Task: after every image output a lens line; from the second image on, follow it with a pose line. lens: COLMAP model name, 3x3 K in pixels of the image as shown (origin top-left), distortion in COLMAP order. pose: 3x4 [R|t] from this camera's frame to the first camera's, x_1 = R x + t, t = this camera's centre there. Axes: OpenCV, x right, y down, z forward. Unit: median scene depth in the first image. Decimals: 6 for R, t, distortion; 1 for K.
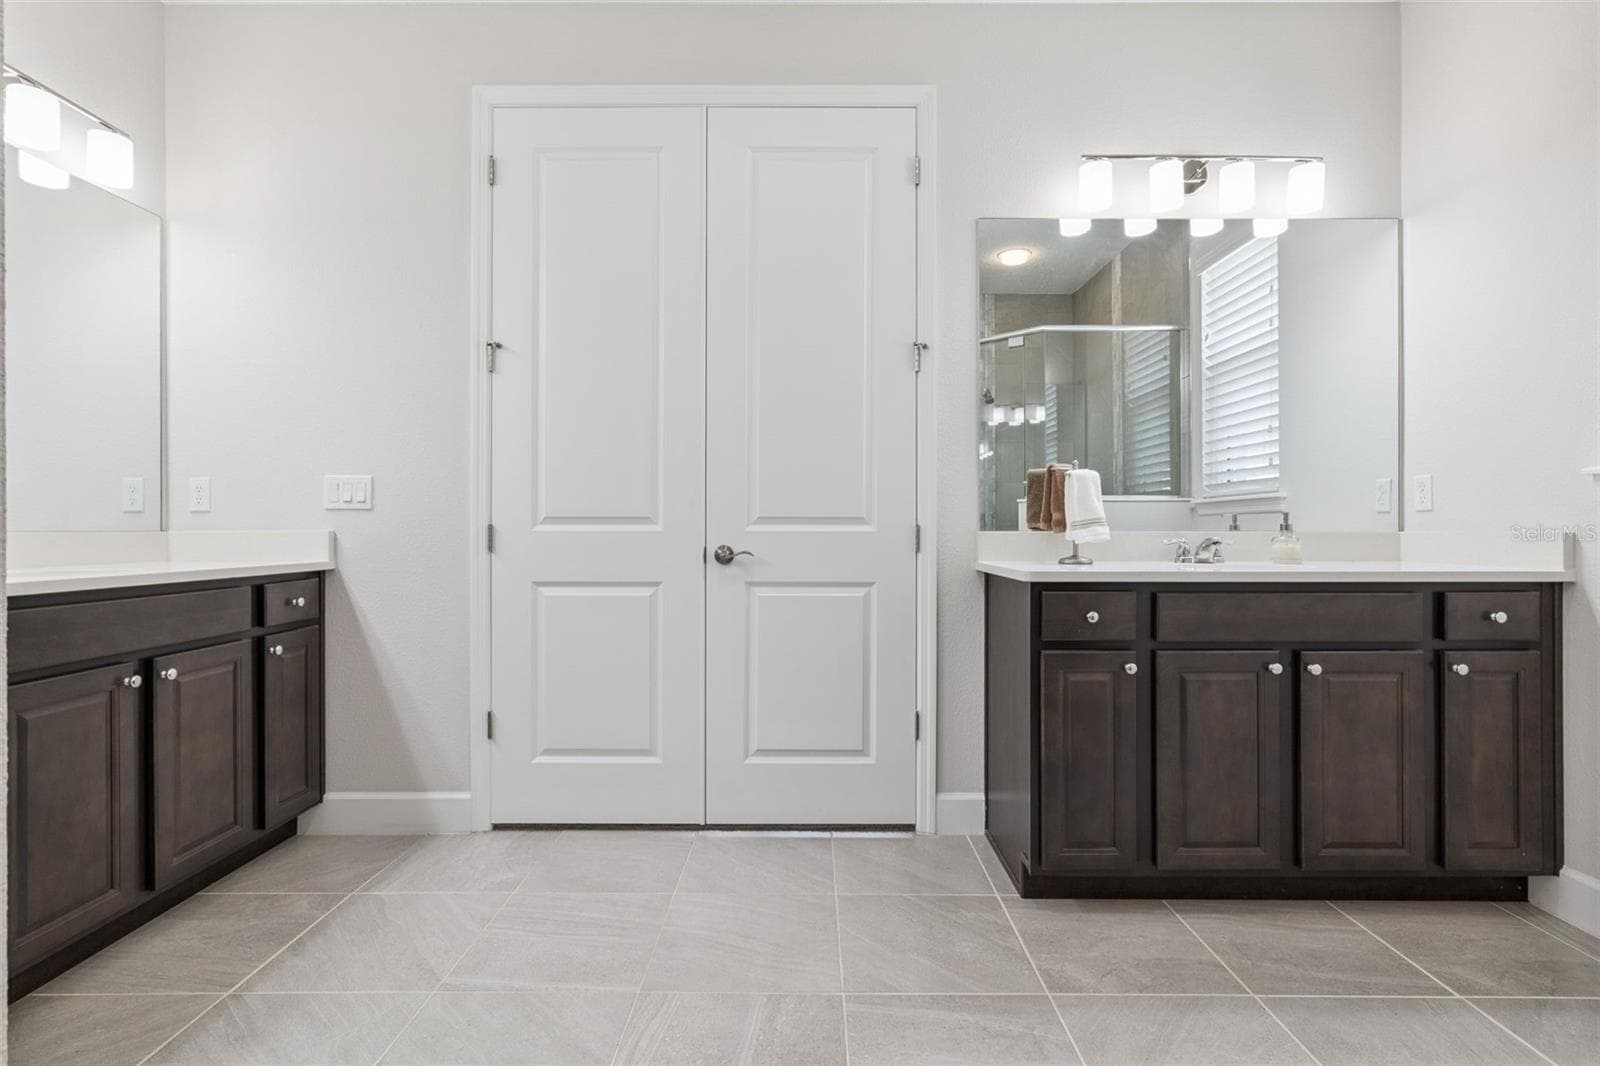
lens RADIAL K [[745.2, 0, 805.8], [0, 745.2, 527.8], [0, 0, 1]] dist [-0.019094, 0.004976]
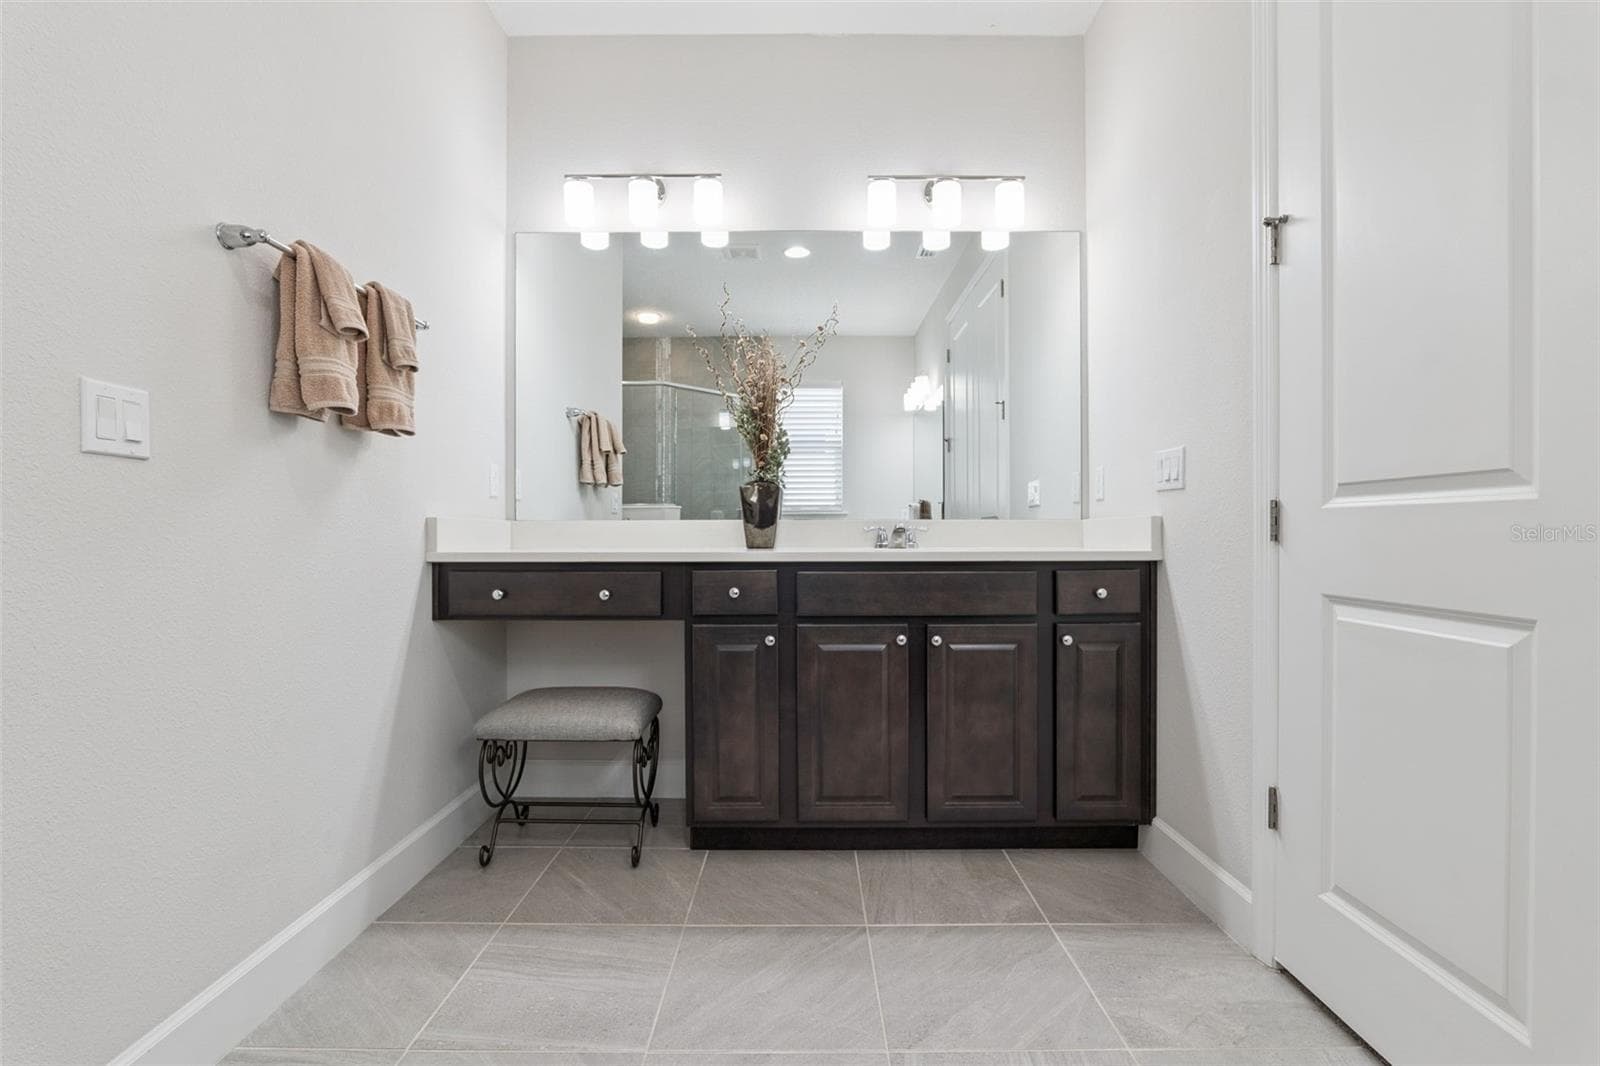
lens RADIAL K [[745.2, 0, 805.0], [0, 745.2, 536.8], [0, 0, 1]] dist [-0.019094, 0.004976]
pose [[0.000710, 0.008121, -0.999967, 0.222419], [0.005655, 0.999951, 0.008124, 0.019524], [0.999984, -0.005660, 0.000664, 0.589510]]
